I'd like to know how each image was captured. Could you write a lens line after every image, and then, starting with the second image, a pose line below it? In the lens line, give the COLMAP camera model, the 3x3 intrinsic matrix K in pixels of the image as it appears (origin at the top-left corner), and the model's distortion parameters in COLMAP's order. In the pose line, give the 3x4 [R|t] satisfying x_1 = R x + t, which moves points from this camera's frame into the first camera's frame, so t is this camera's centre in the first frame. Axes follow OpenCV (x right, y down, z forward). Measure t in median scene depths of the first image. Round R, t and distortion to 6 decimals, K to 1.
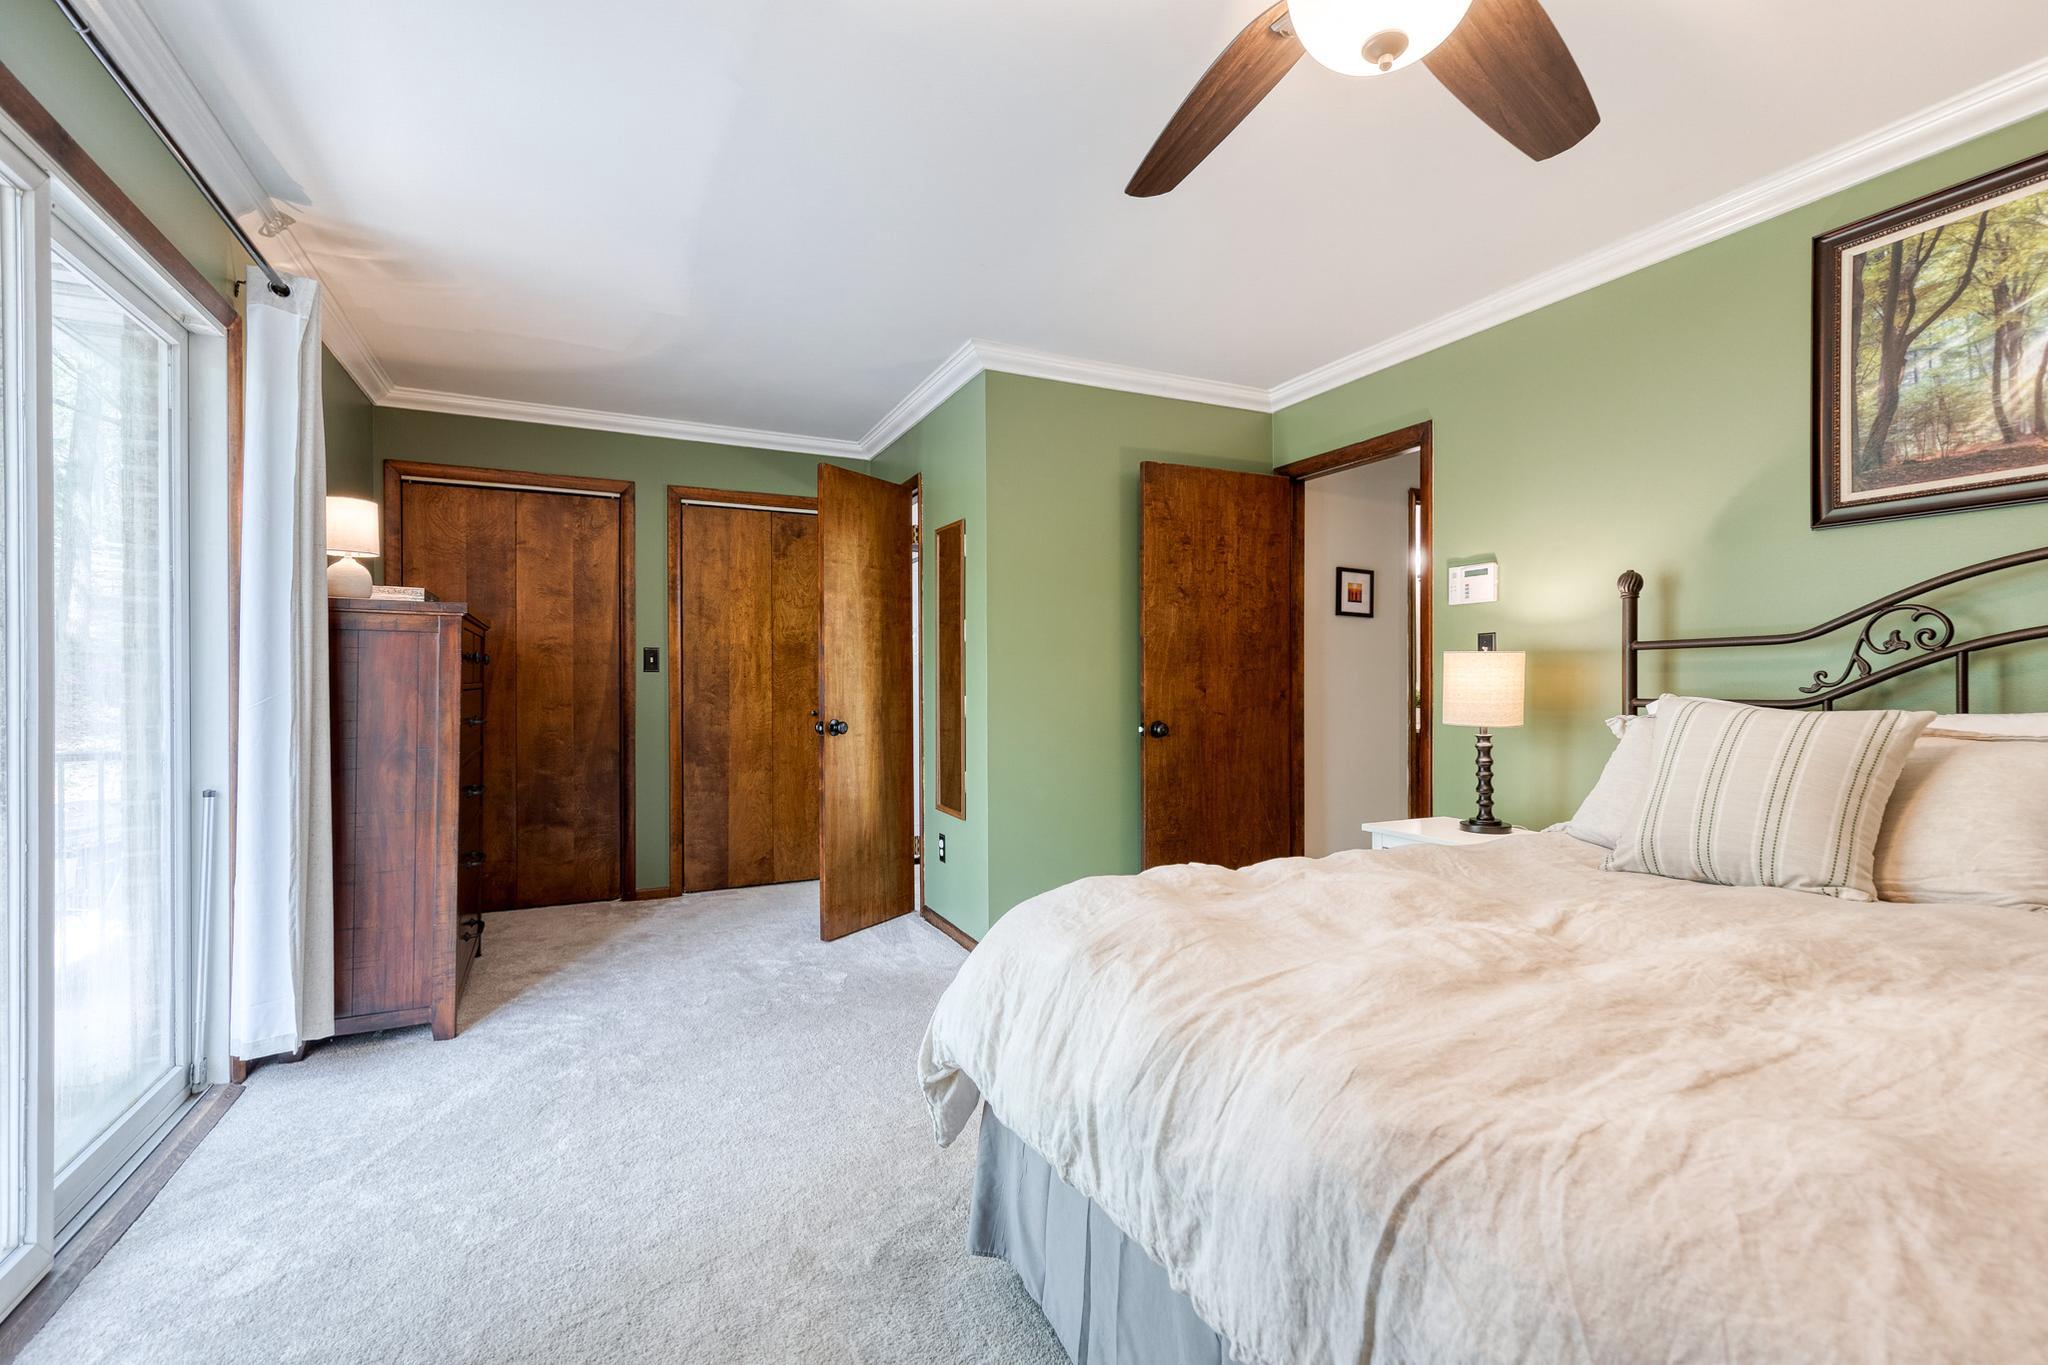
lens RADIAL K [[928.8, 0, 1023.3], [0, 928.8, 682.5], [0, 0, 1]] dist [0.007958, -0.000526]
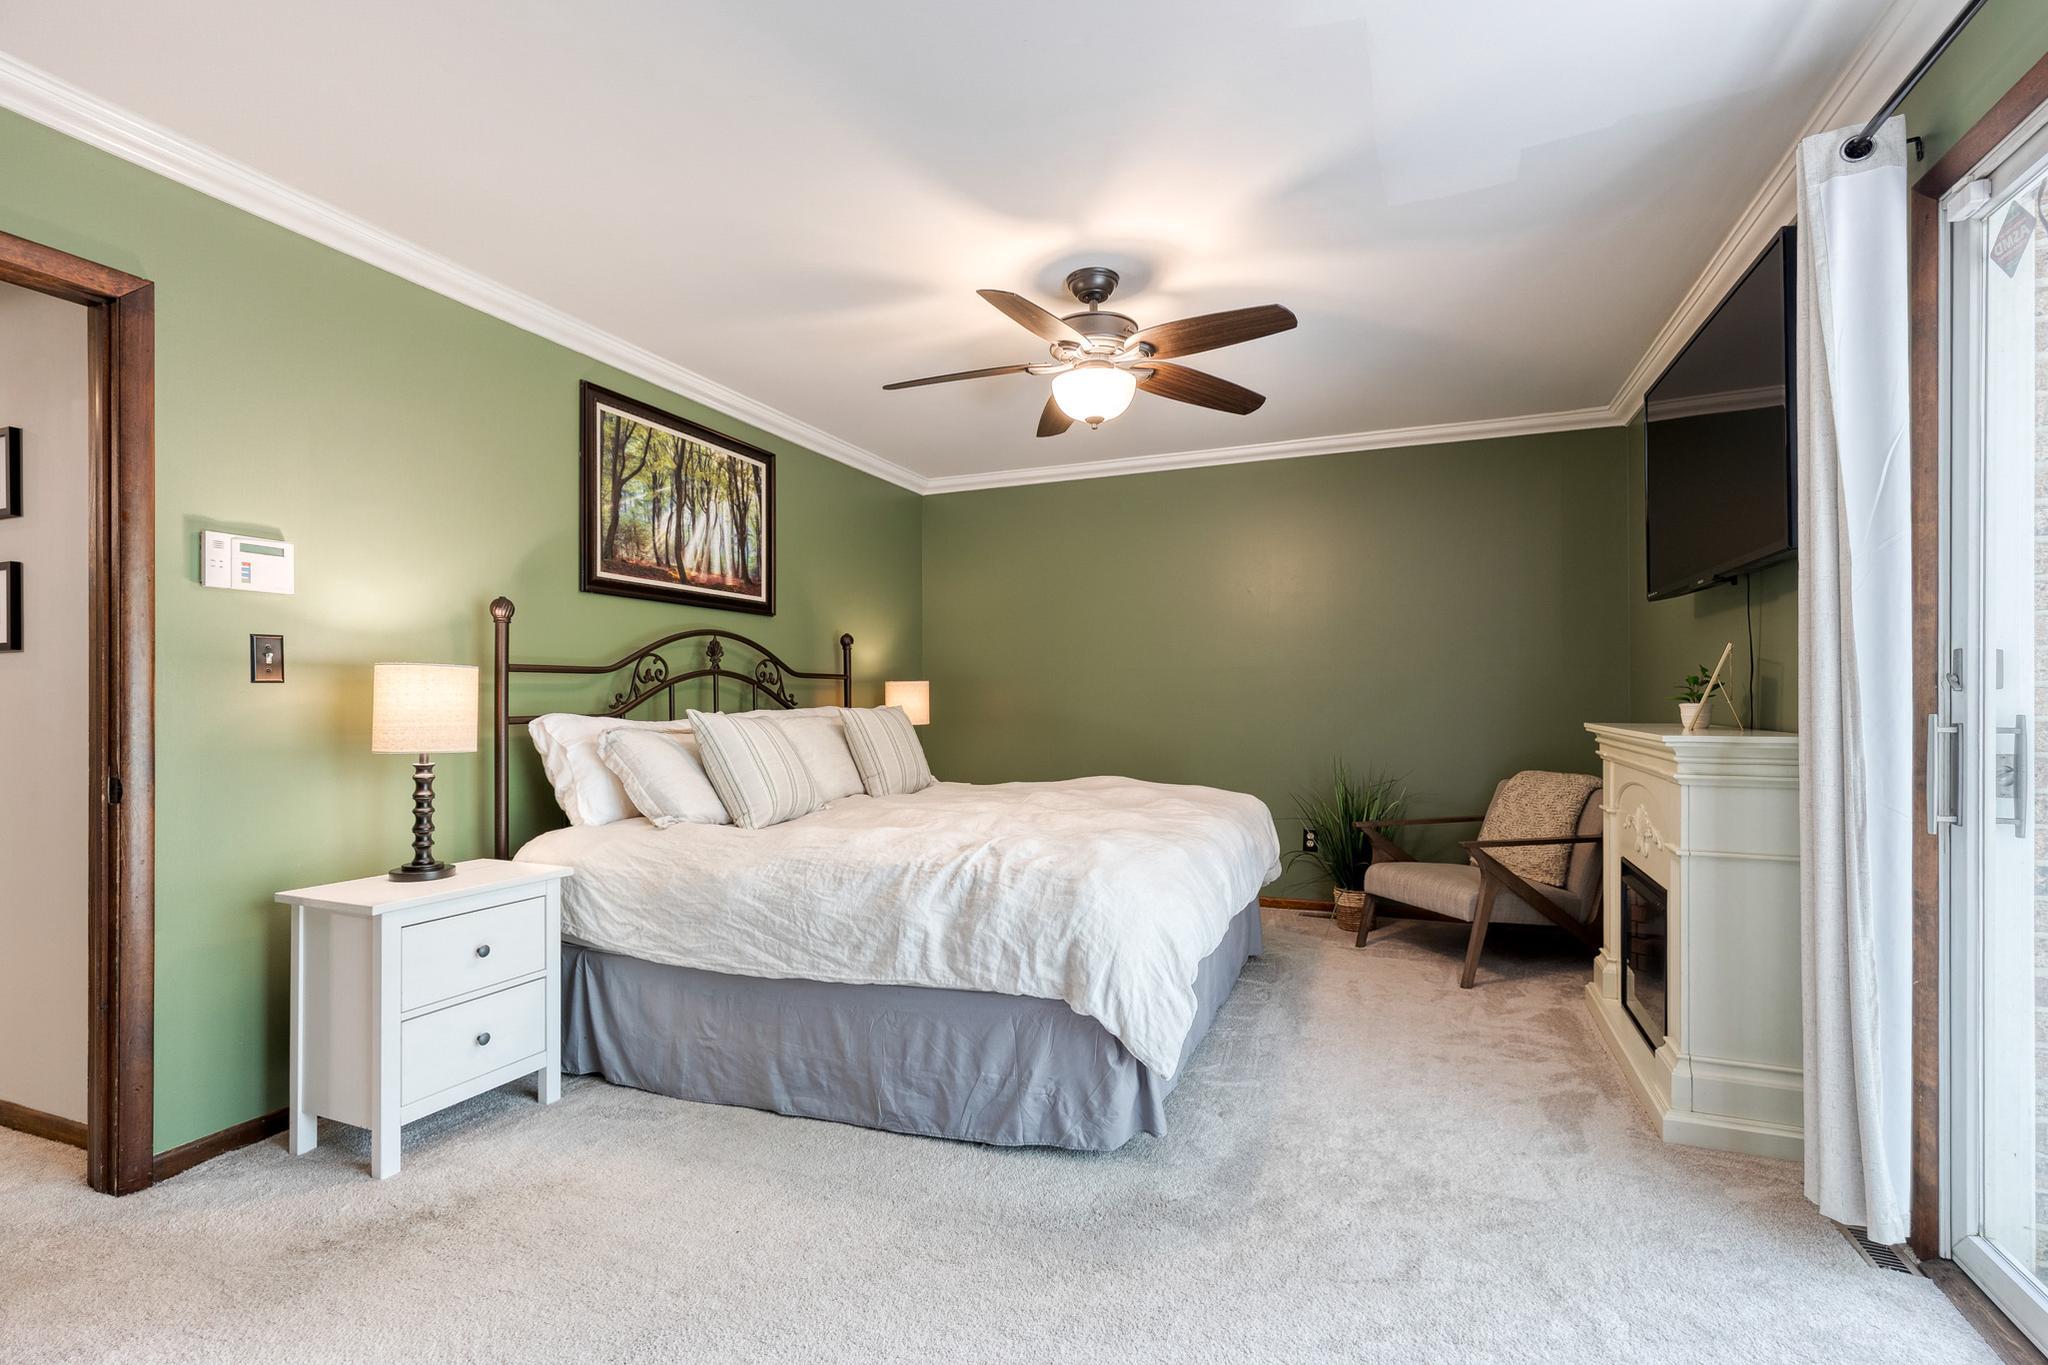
lens RADIAL K [[928.8, 0, 1025.3], [0, 928.8, 694.3], [0, 0, 1]] dist [0.007958, -0.000526]
pose [[-0.679826, 0.006739, 0.733343, -0.651496], [0.003218, 0.999976, -0.006206, -0.000039], [-0.733366, -0.001860, -0.679831, 1.561317]]
